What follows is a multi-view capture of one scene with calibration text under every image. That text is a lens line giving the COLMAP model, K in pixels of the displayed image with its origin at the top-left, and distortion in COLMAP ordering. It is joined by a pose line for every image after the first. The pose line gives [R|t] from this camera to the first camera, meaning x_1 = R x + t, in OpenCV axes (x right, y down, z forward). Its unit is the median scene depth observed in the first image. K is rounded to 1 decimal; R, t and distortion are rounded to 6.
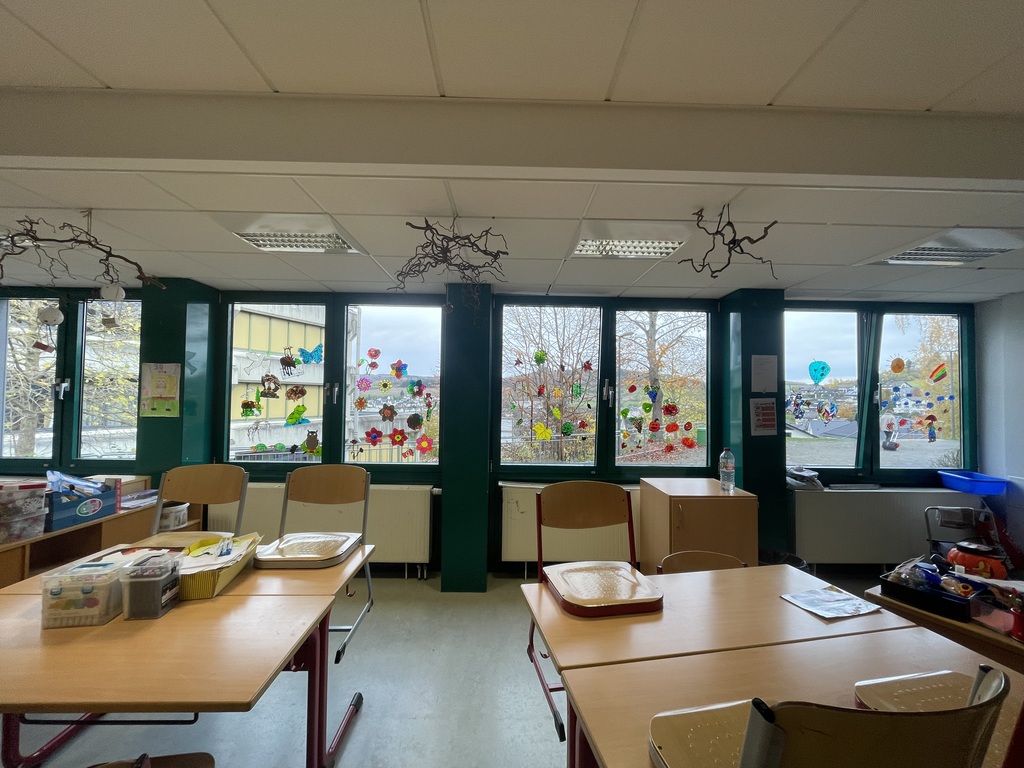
lens RADIAL K [[411.7, 0, 508.2], [0, 411.7, 383.8], [0, 0, 1]] dist [0.000654, -0.000098]
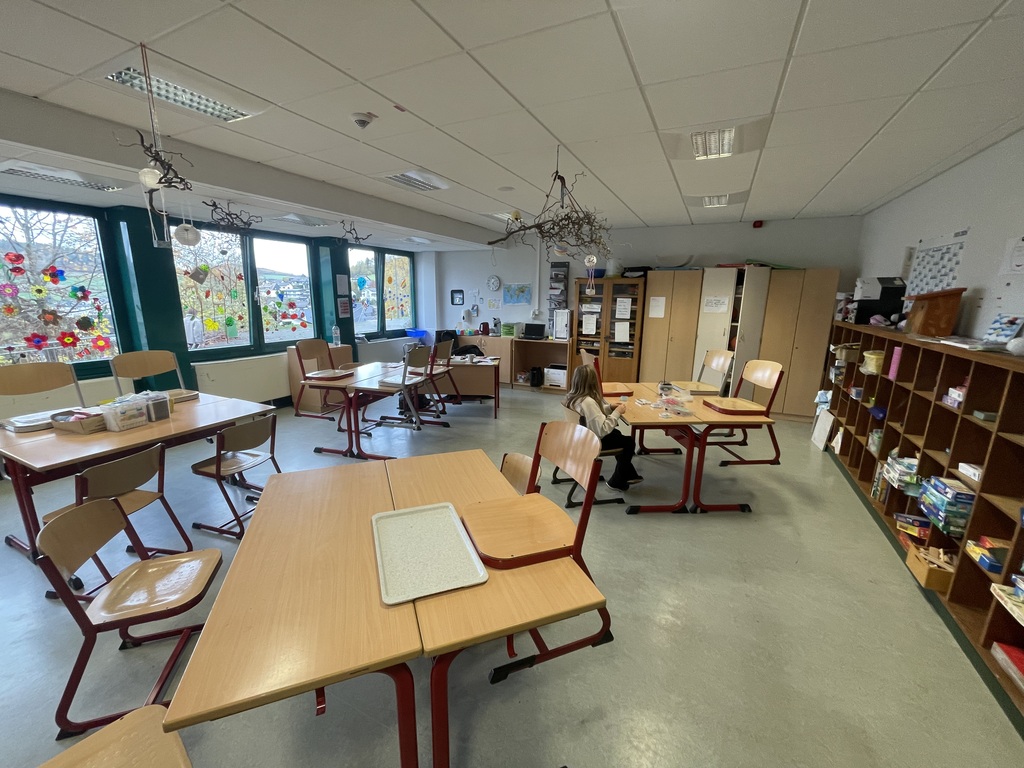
lens RADIAL K [[411.7, 0, 509.0], [0, 411.7, 384.2], [0, 0, 1]] dist [0.000654, -0.000098]
pose [[0.465588, -0.199528, 0.862216, -0.687248], [-0.034538, 0.969415, 0.242986, -0.061112], [-0.884327, -0.142911, 0.444457, -0.537619]]
